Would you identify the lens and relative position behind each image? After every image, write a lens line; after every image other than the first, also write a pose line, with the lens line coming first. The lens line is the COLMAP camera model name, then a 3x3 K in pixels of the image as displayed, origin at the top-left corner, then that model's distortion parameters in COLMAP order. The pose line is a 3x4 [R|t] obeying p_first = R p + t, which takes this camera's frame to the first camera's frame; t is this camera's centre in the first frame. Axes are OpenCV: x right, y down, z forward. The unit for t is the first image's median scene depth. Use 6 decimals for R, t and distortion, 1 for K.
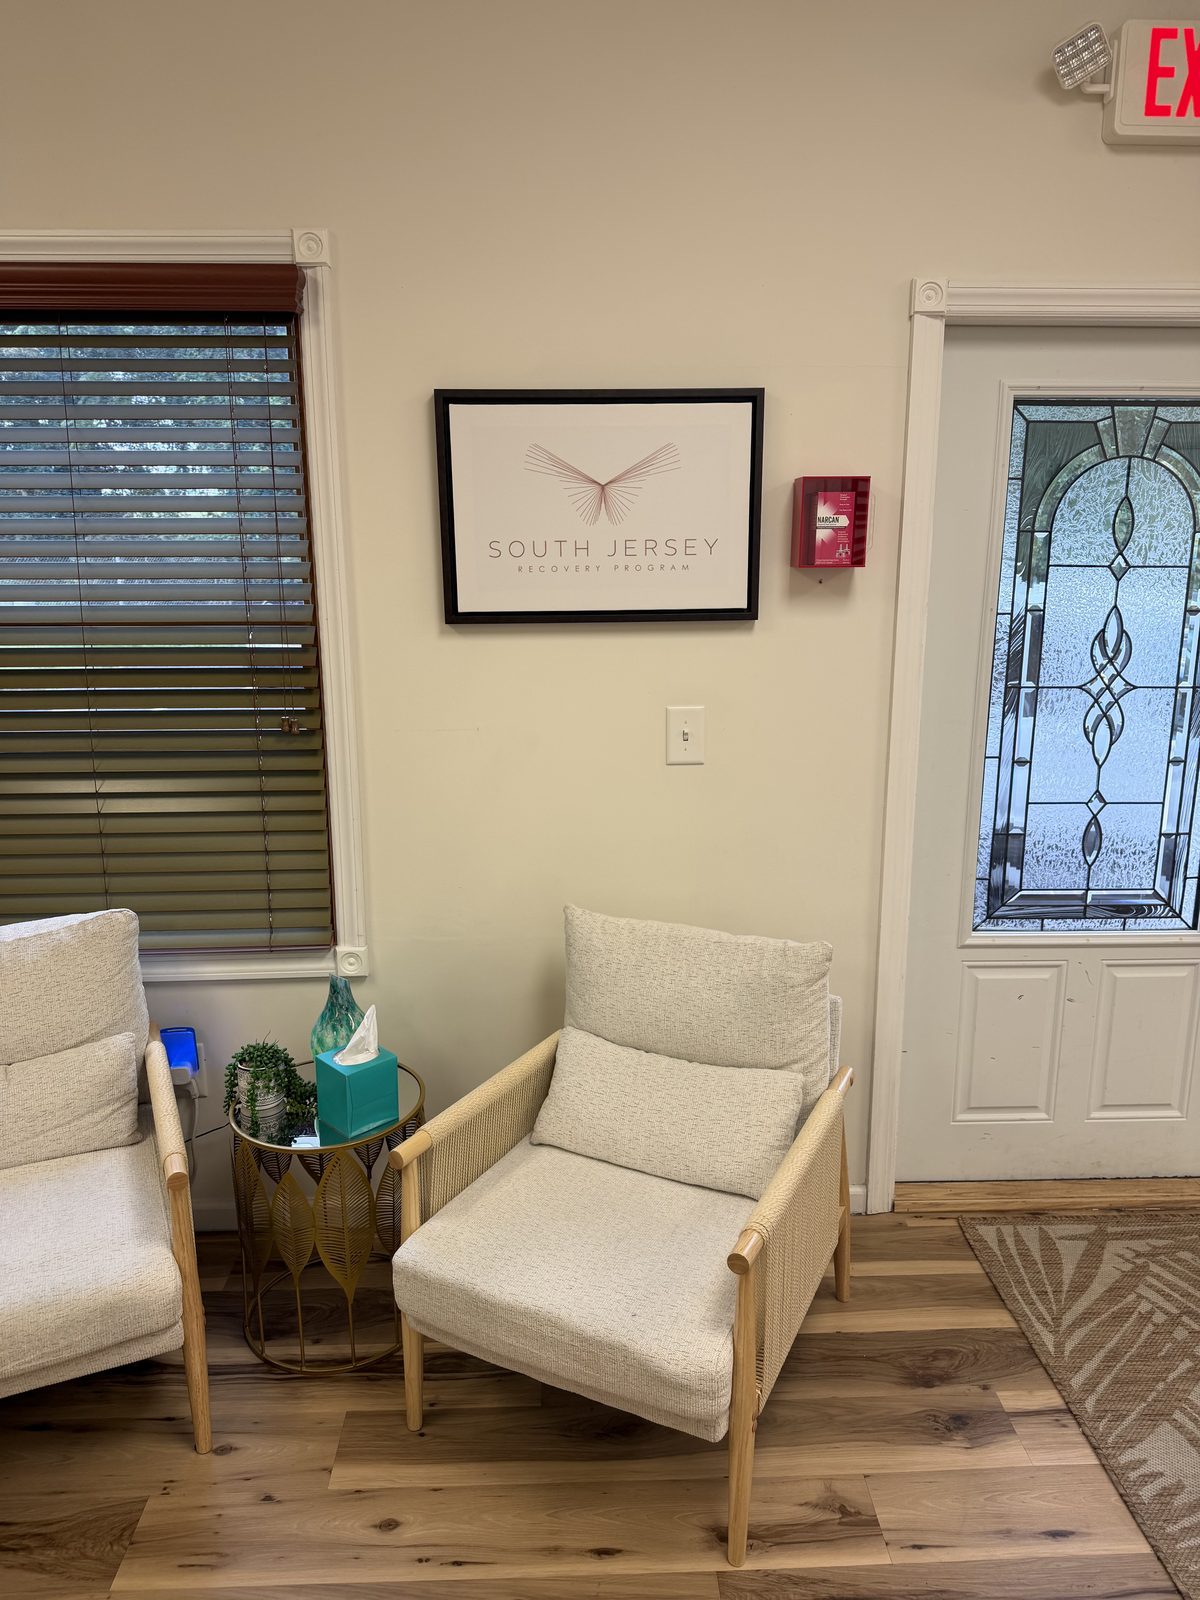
lens RADIAL K [[1133.1, 0, 601.9], [0, 1133.1, 788.9], [0, 0, 1]] dist [0.048287, -0.045299]
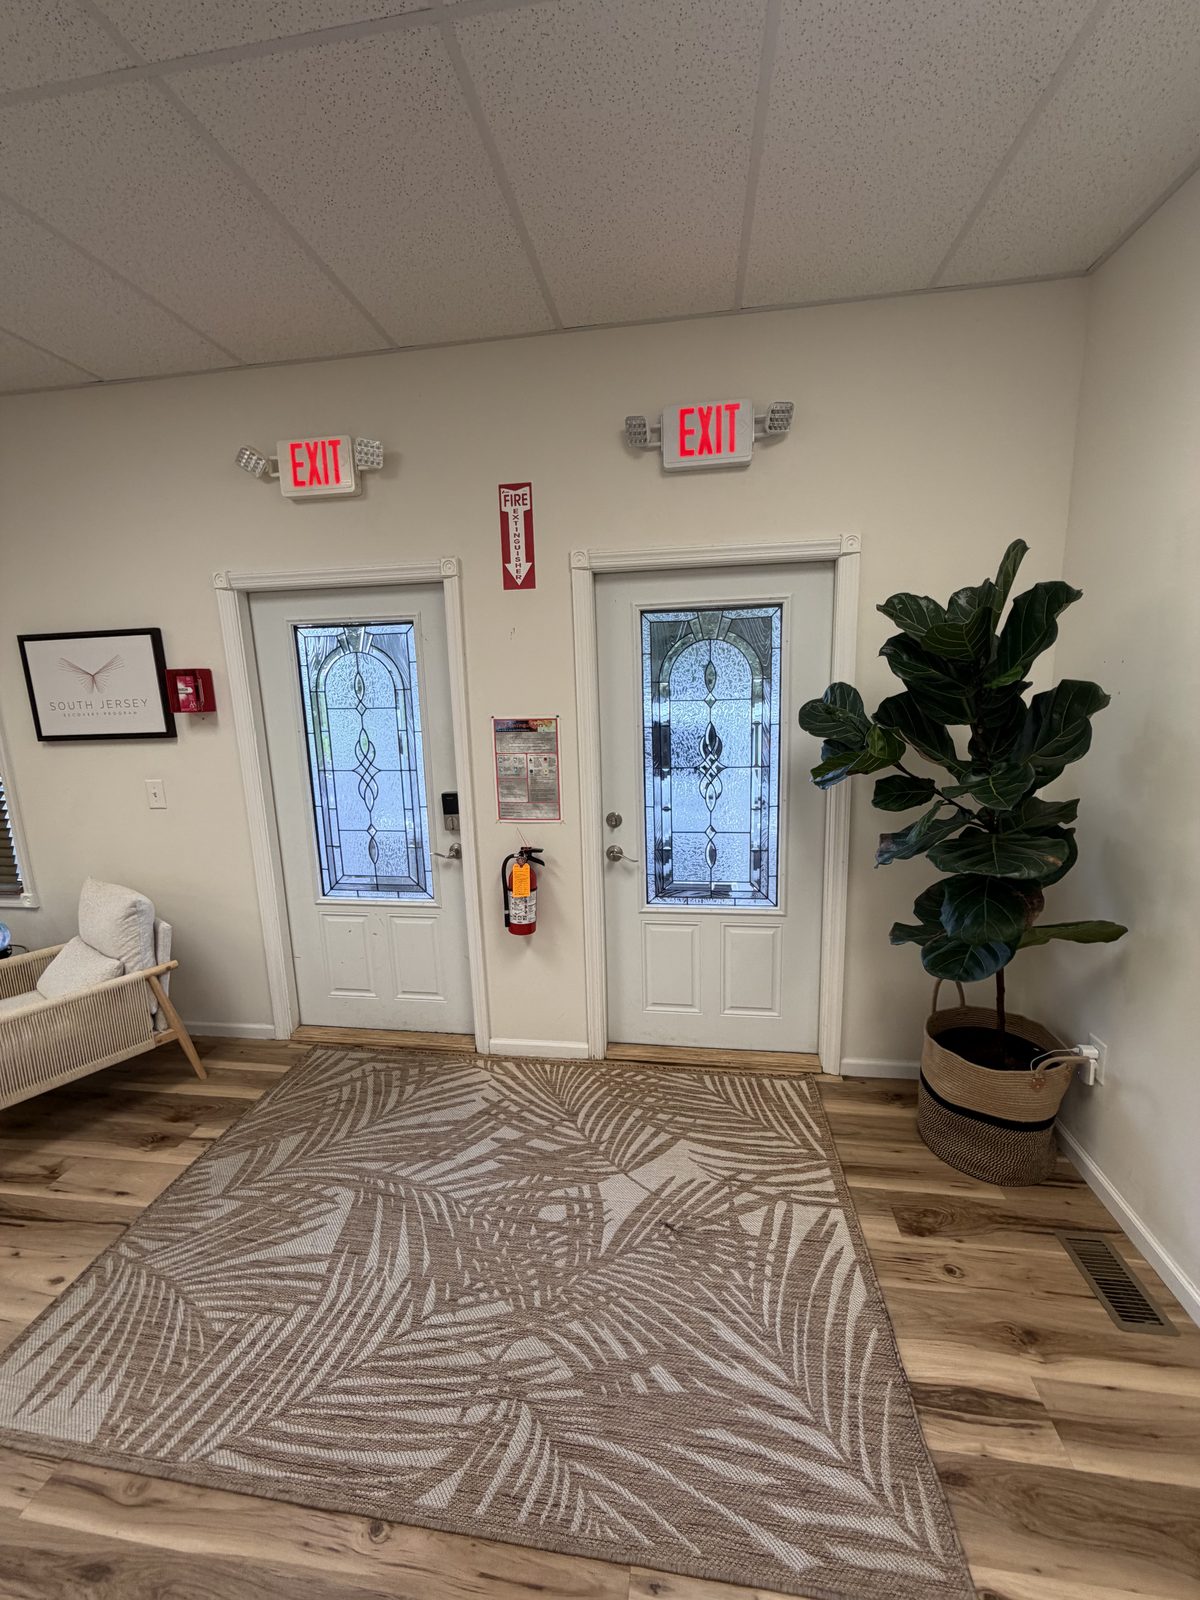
lens RADIAL K [[623.5, 0, 596.4], [0, 623.5, 798.3], [0, 0, 1]] dist [-0.001645, -0.000013]
pose [[0.983641, 0.006339, -0.180027, 1.051378], [-0.013002, 0.999272, -0.035855, -0.009739], [0.179669, 0.037609, 0.983008, 0.041025]]
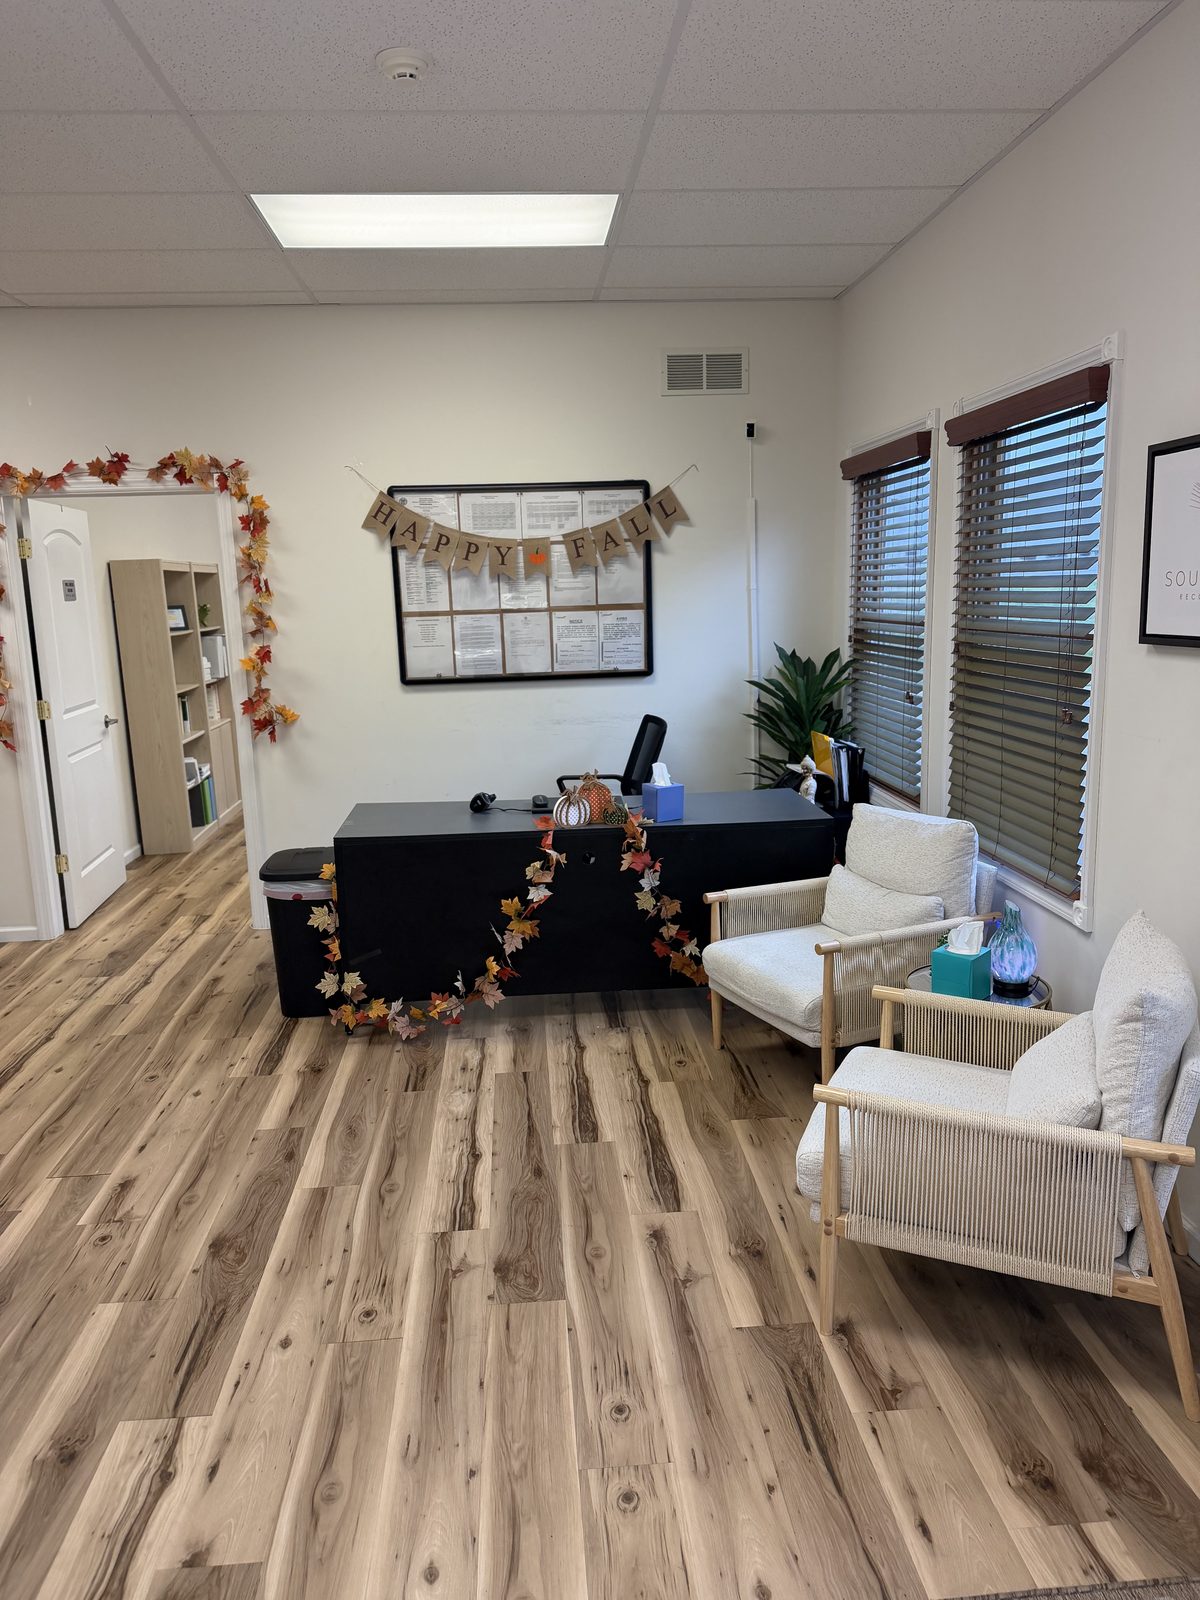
lens RADIAL K [[1119.4, 0, 600.0], [0, 1119.4, 800.0], [0, 0, 1]] dist [0.000630, -0.004627]
pose [[0.038889, 0.186200, -0.981742, 0.940022], [-0.191690, 0.965628, 0.175550, -0.081983], [0.980685, 0.181363, 0.073245, 0.388238]]
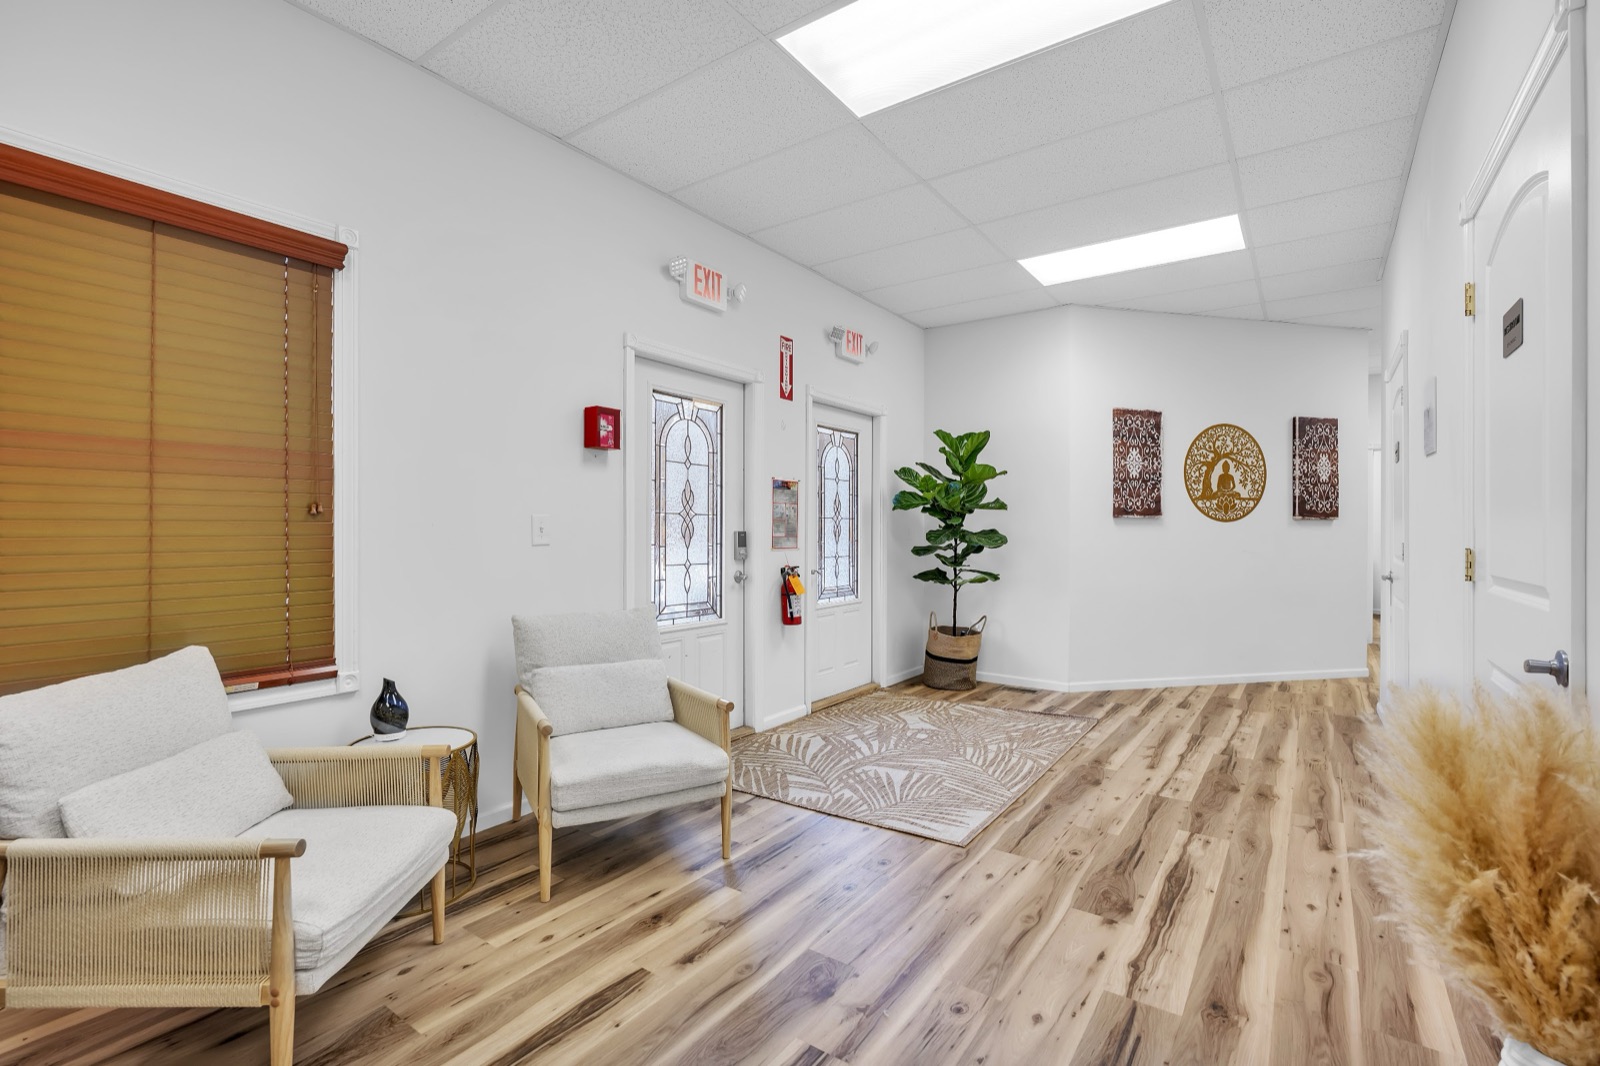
lens RADIAL K [[723.4, 0, 795.4], [0, 723.4, 526.1], [0, 0, 1]] dist [0.001930, 0.000300]
pose [[0.618370, 0.006899, 0.785857, -0.615780], [0.166858, 0.976010, -0.139865, 0.188417], [-0.767969, 0.217614, 0.602385, -0.062550]]
